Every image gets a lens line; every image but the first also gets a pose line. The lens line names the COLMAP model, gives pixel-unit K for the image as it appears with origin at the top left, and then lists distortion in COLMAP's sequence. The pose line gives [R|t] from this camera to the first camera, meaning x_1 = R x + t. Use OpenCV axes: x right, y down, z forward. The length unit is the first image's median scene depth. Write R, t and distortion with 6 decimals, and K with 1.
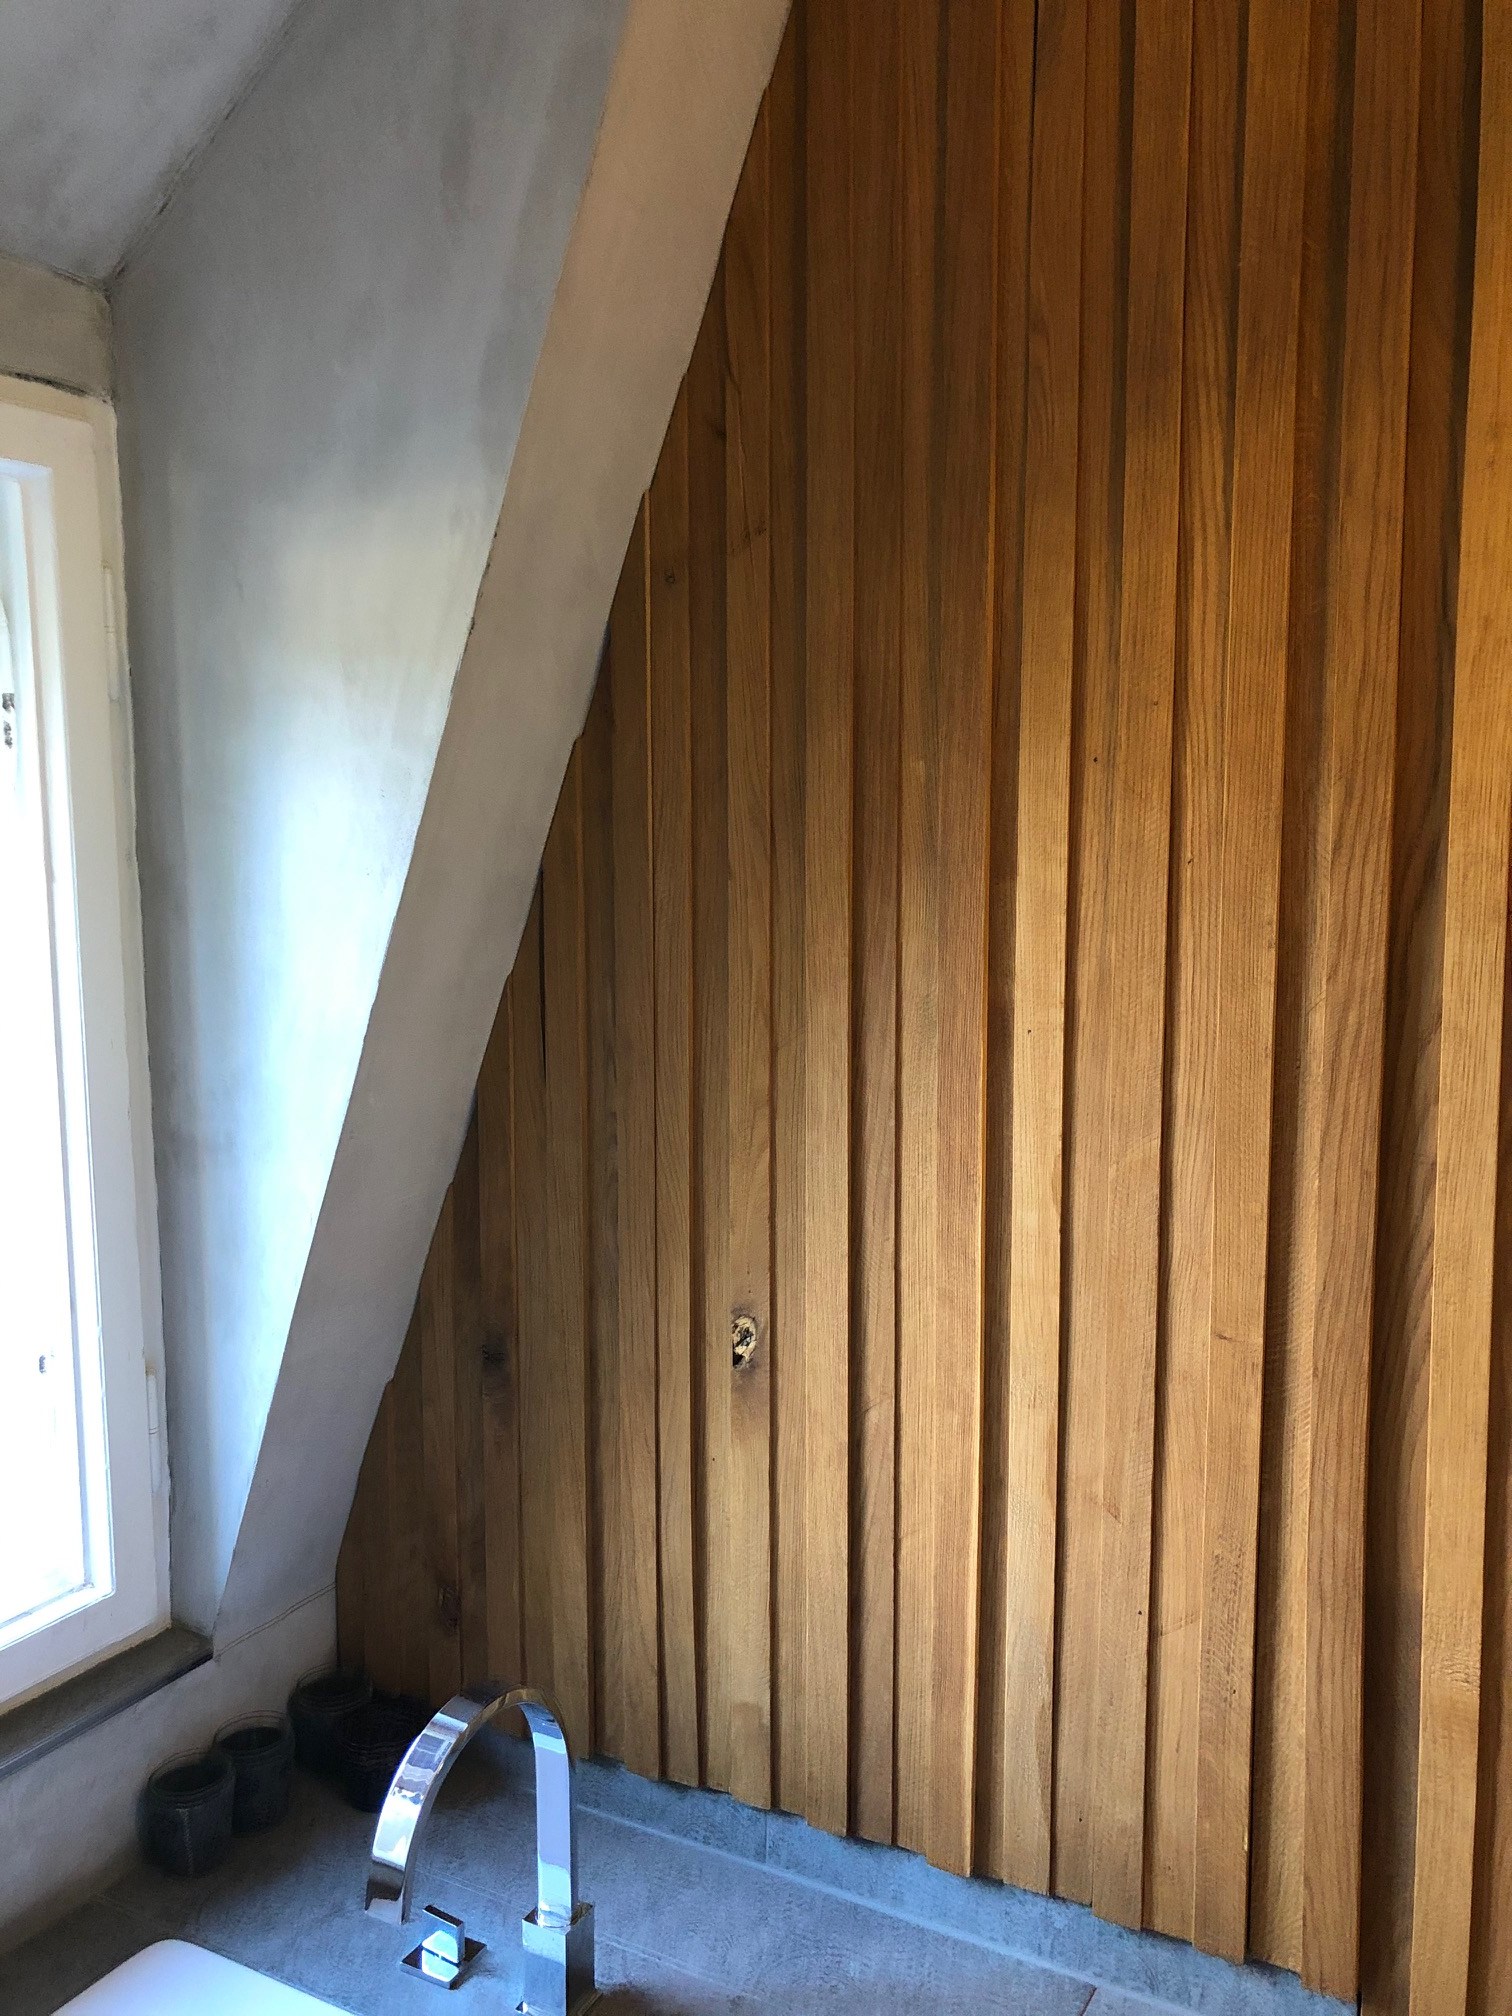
lens RADIAL K [[1690.9, 0, 755.9], [0, 1690.9, 997.9], [0, 0, 1]] dist [0.026778, -0.017110]
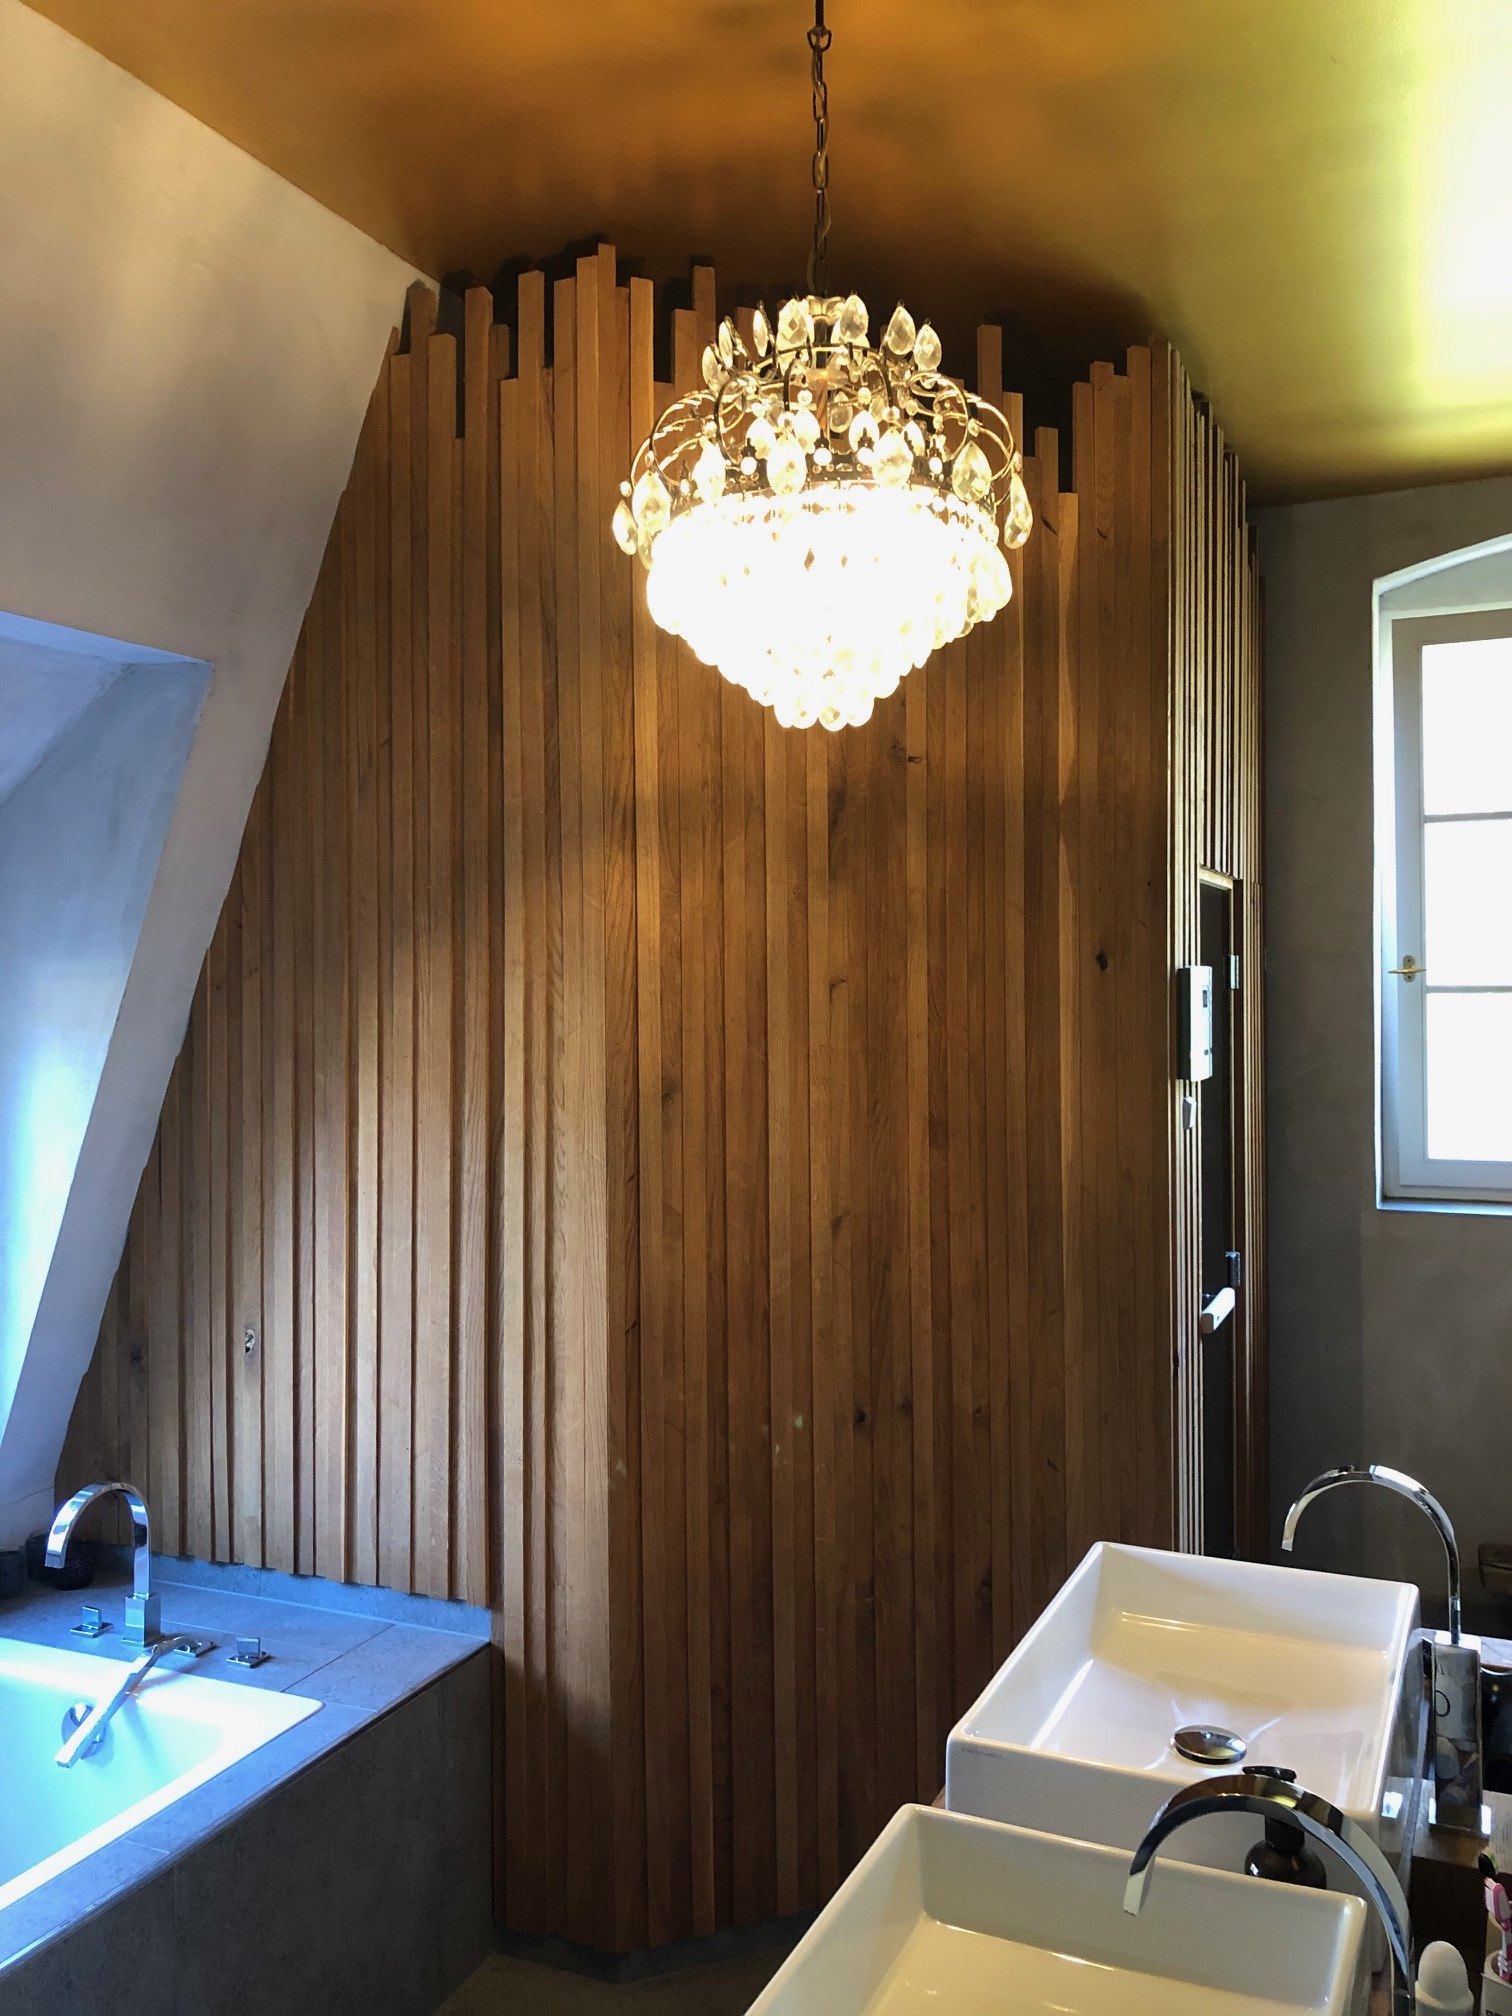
lens RADIAL K [[1690.9, 0, 751.9], [0, 1690.9, 1017.6], [0, 0, 1]] dist [0.026778, -0.017110]
pose [[0.995536, 0.003059, 0.094338, 0.445105], [0.004579, 0.996732, -0.080647, -0.029915], [-0.094276, 0.080719, 0.992268, -1.289121]]
